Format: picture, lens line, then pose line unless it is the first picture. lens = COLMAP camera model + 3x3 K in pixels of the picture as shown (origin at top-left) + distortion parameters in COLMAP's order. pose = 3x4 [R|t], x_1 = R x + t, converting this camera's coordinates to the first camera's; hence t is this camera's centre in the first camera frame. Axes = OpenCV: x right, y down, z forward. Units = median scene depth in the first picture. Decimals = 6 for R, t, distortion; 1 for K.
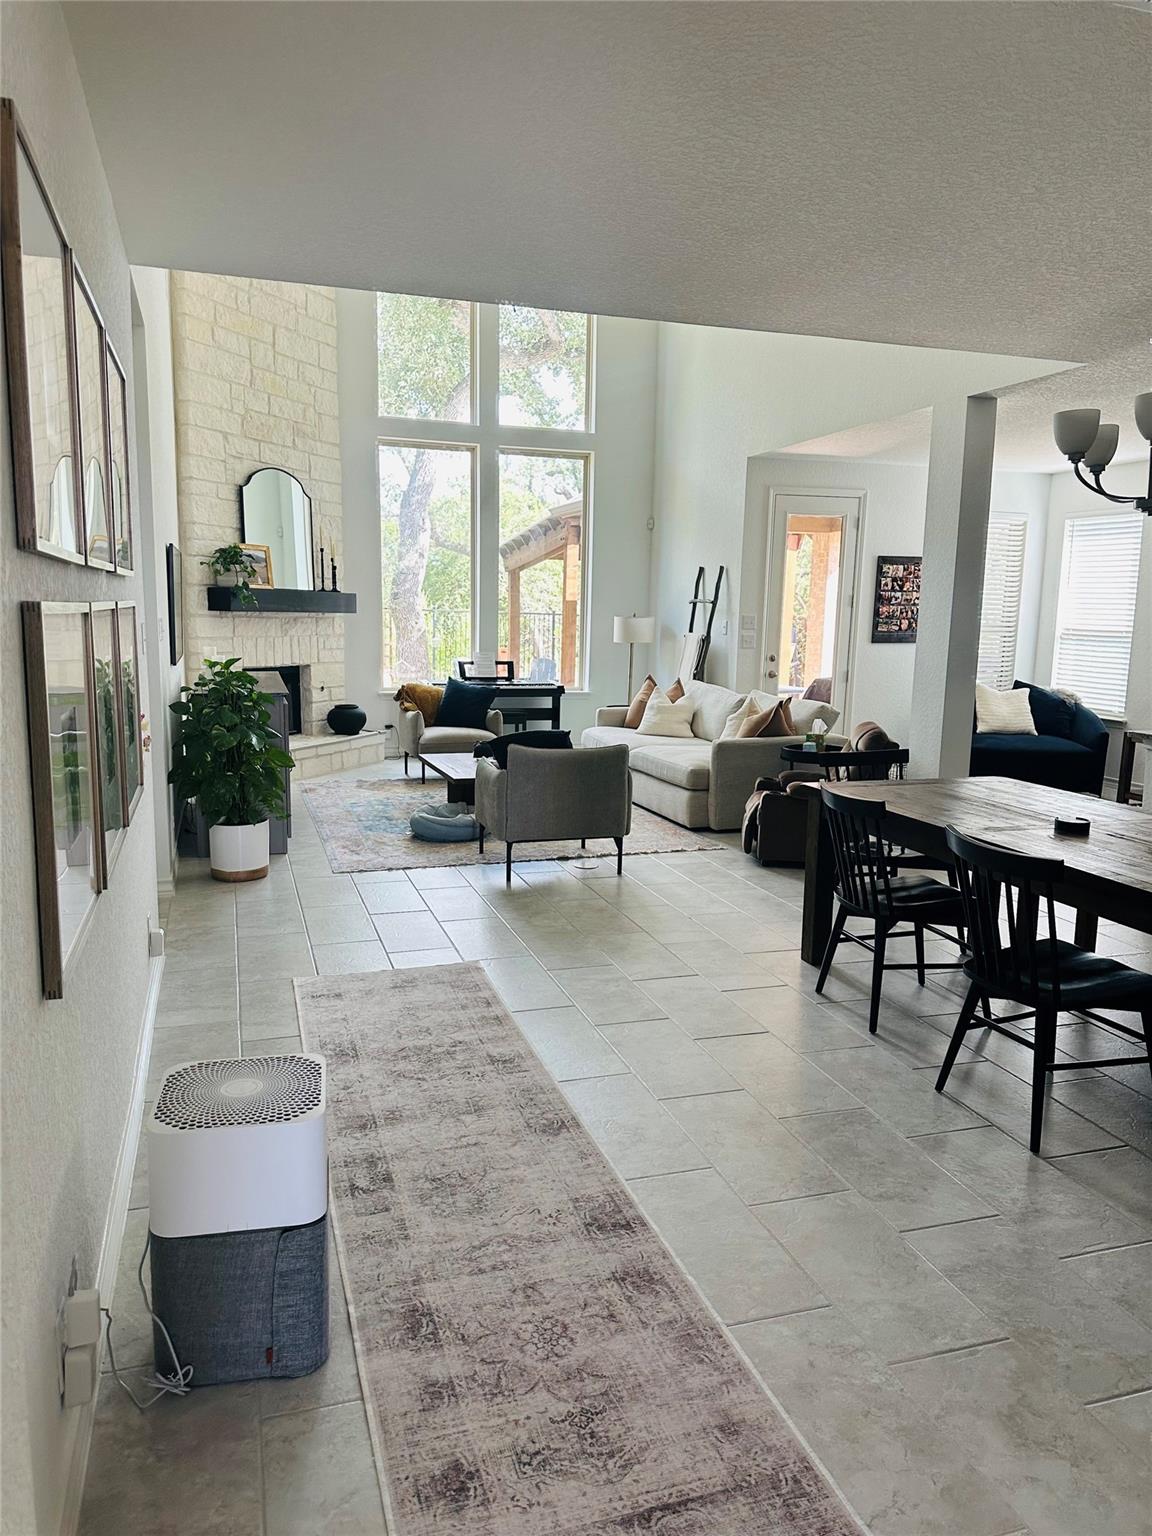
lens RADIAL K [[1067.2, 0, 570.1], [0, 1067.2, 780.5], [0, 0, 1]] dist [0.138507, -0.257238]
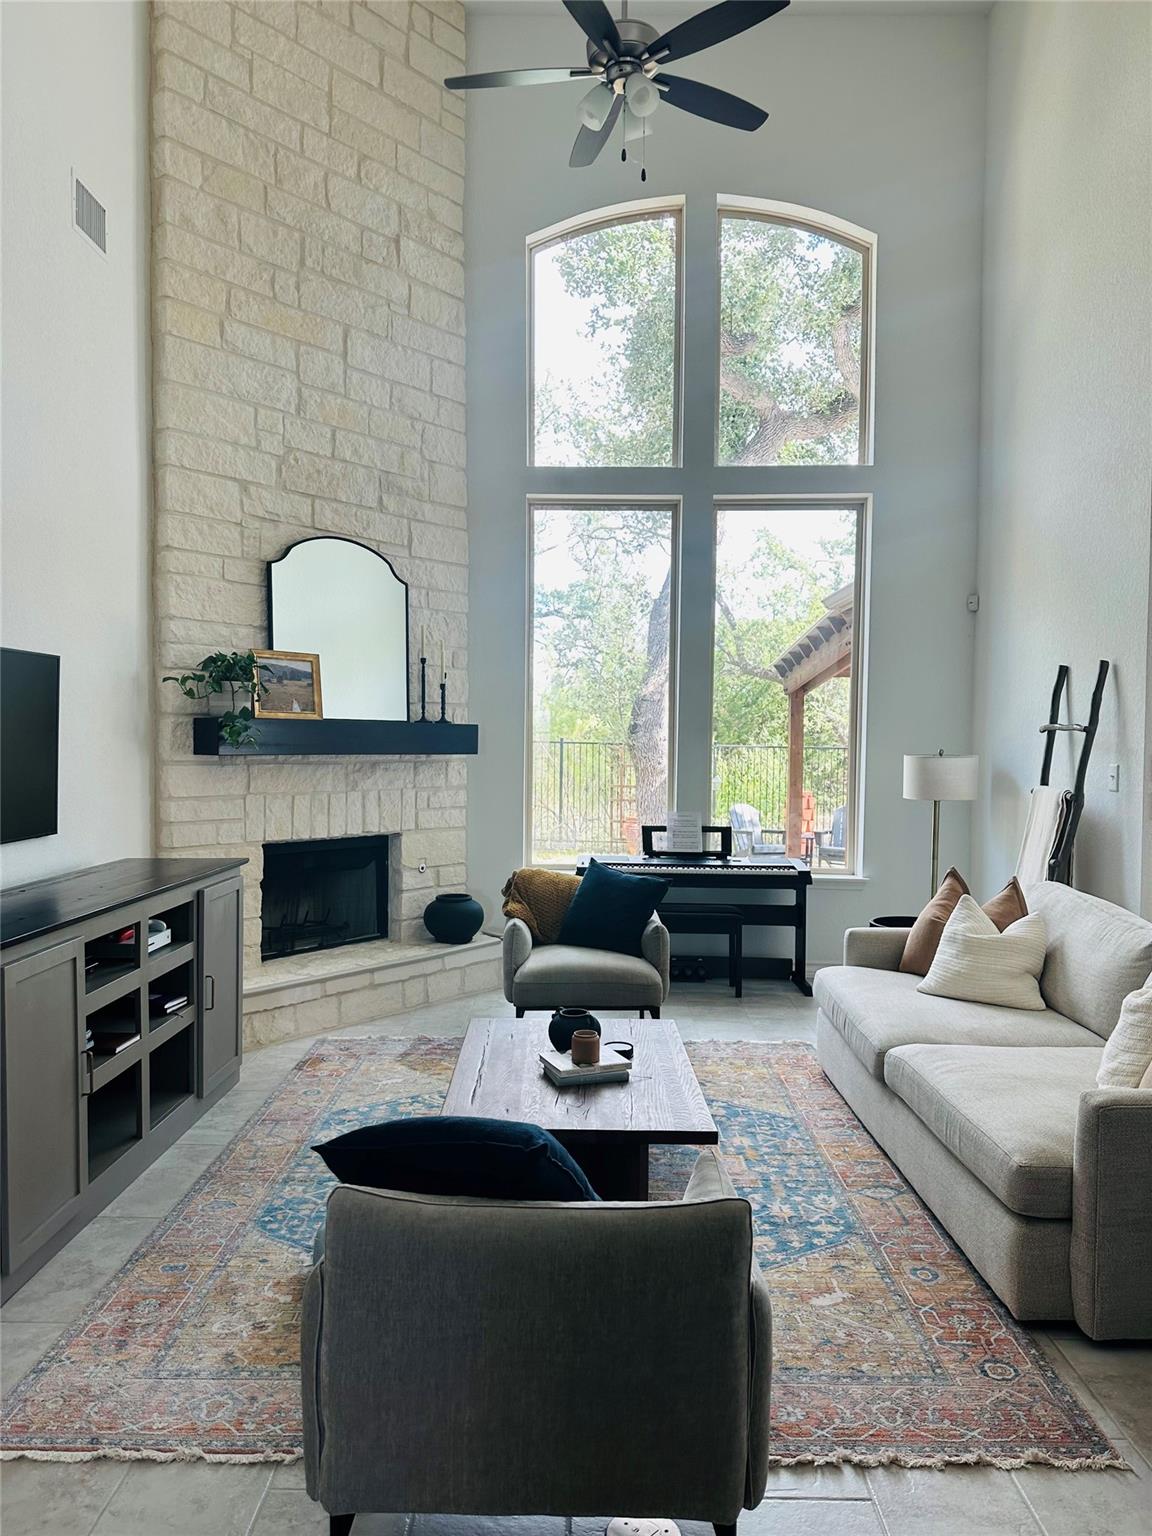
lens RADIAL K [[1067.2, 0, 570.1], [0, 1067.2, 780.5], [0, 0, 1]] dist [0.138507, -0.257238]
pose [[0.948451, 0.002336, -0.316916, 0.063684], [-0.041449, 0.992298, -0.116733, -0.071300], [0.314202, 0.123851, 0.941243, 0.439613]]
